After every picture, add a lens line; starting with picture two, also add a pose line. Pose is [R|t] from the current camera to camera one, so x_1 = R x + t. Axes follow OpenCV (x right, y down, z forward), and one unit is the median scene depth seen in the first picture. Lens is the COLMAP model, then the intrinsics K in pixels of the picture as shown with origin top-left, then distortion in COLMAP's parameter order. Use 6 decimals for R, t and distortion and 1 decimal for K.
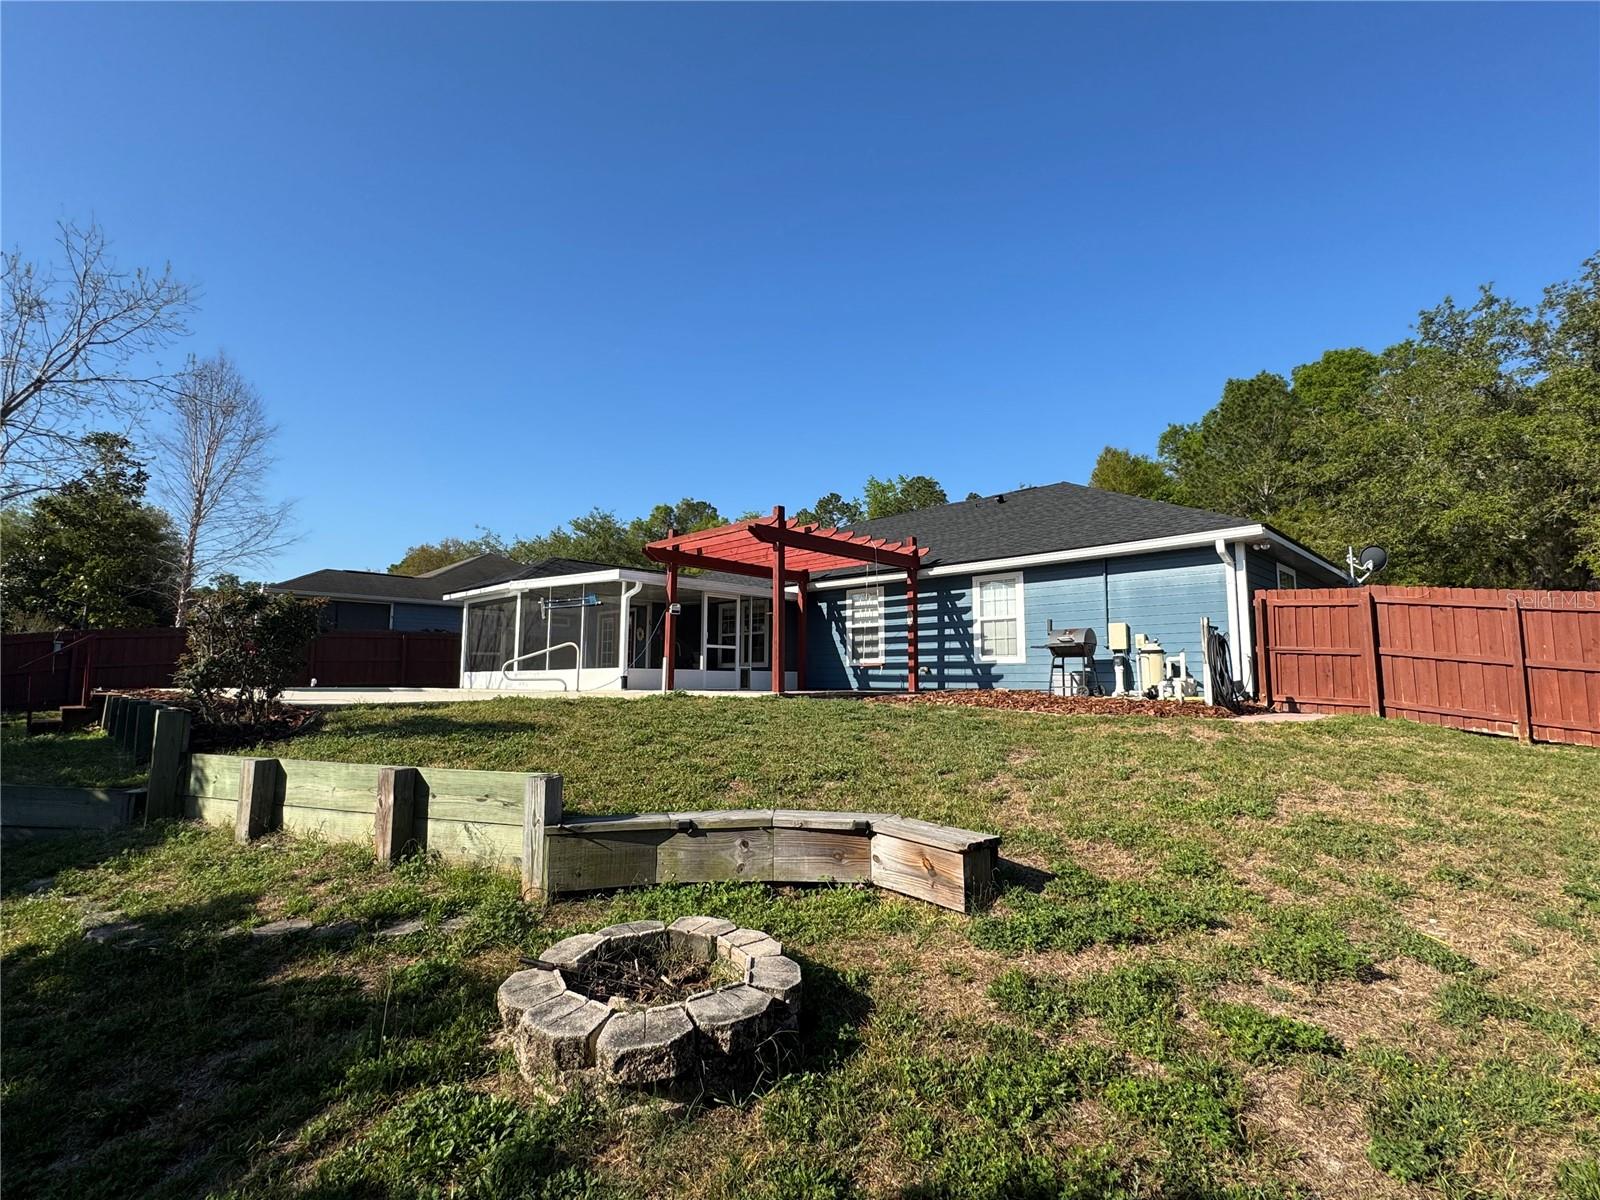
lens RADIAL K [[745.4, 0, 802.6], [0, 745.4, 606.3], [0, 0, 1]] dist [-0.002747, -0.000120]
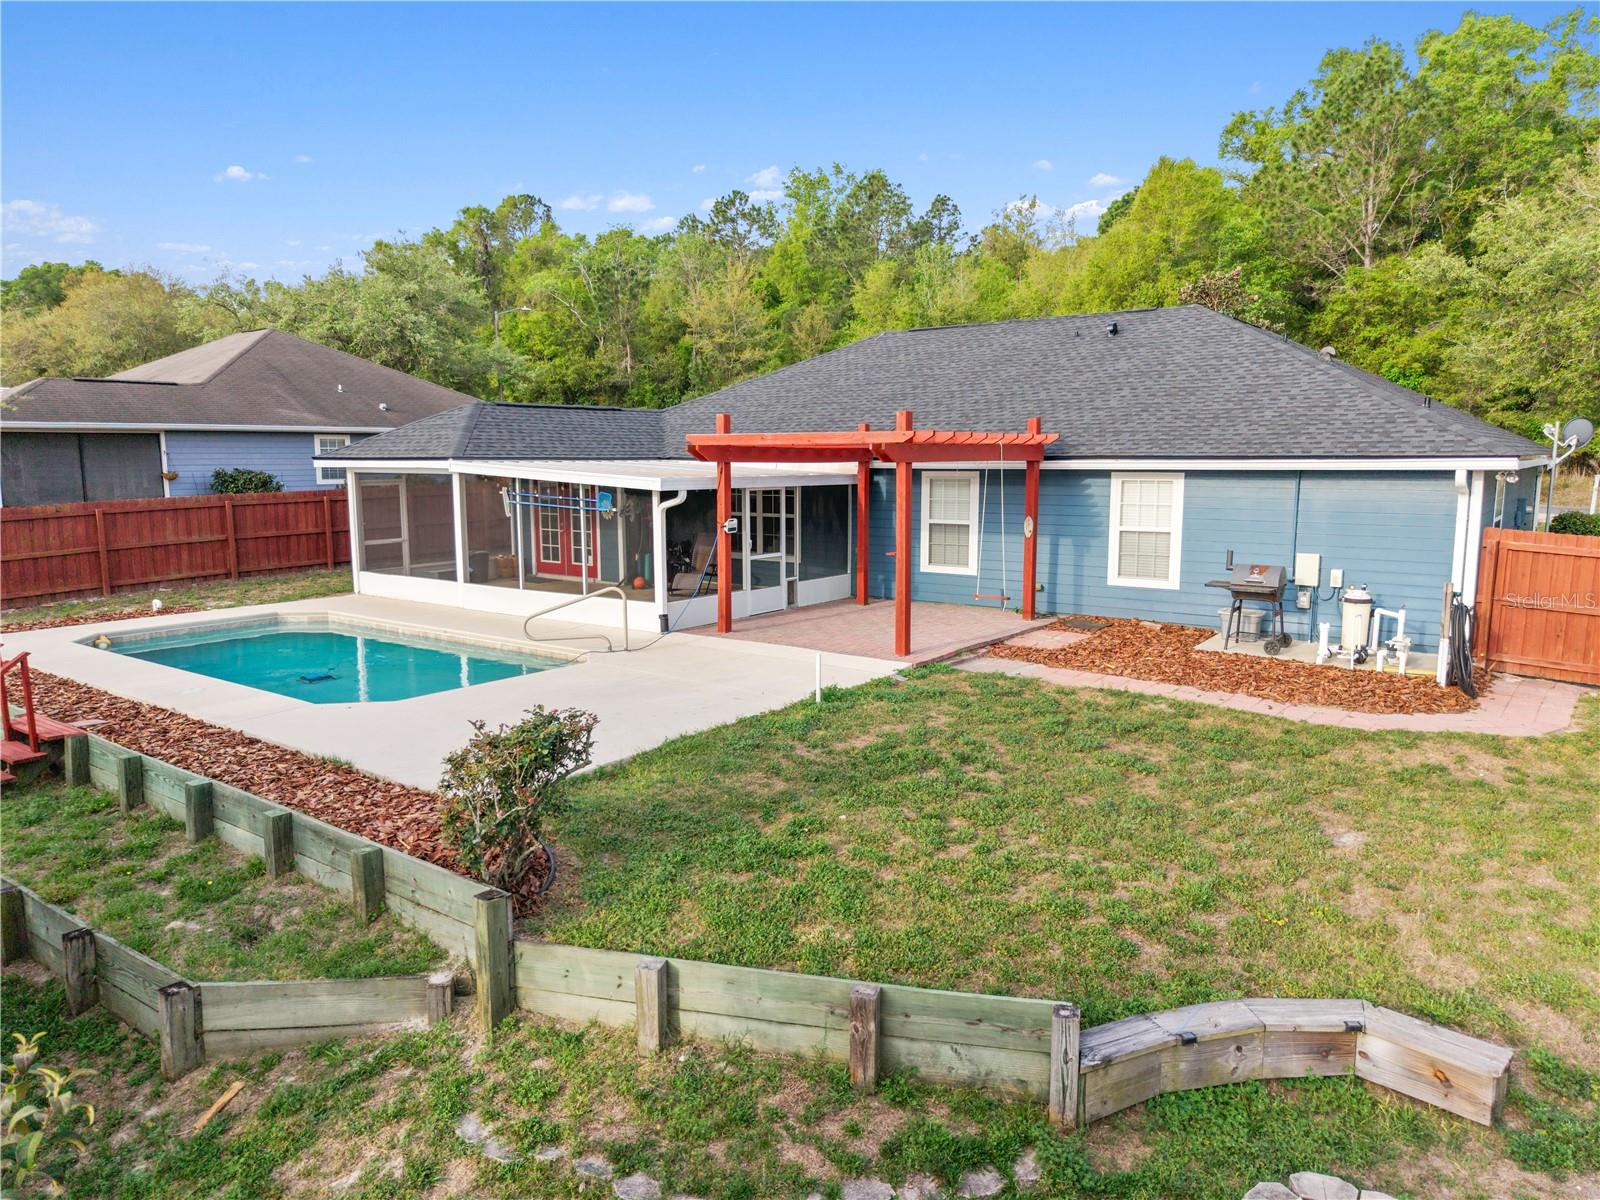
lens RADIAL K [[1075.6, 0, 807.4], [0, 1075.6, 599.3], [0, 0, 1]] dist [0.005753, -0.003618]
pose [[0.990492, -0.023648, 0.135526, -0.224689], [-0.008952, 0.971950, 0.235019, -0.162633], [-0.137282, -0.233998, 0.962496, -0.046701]]
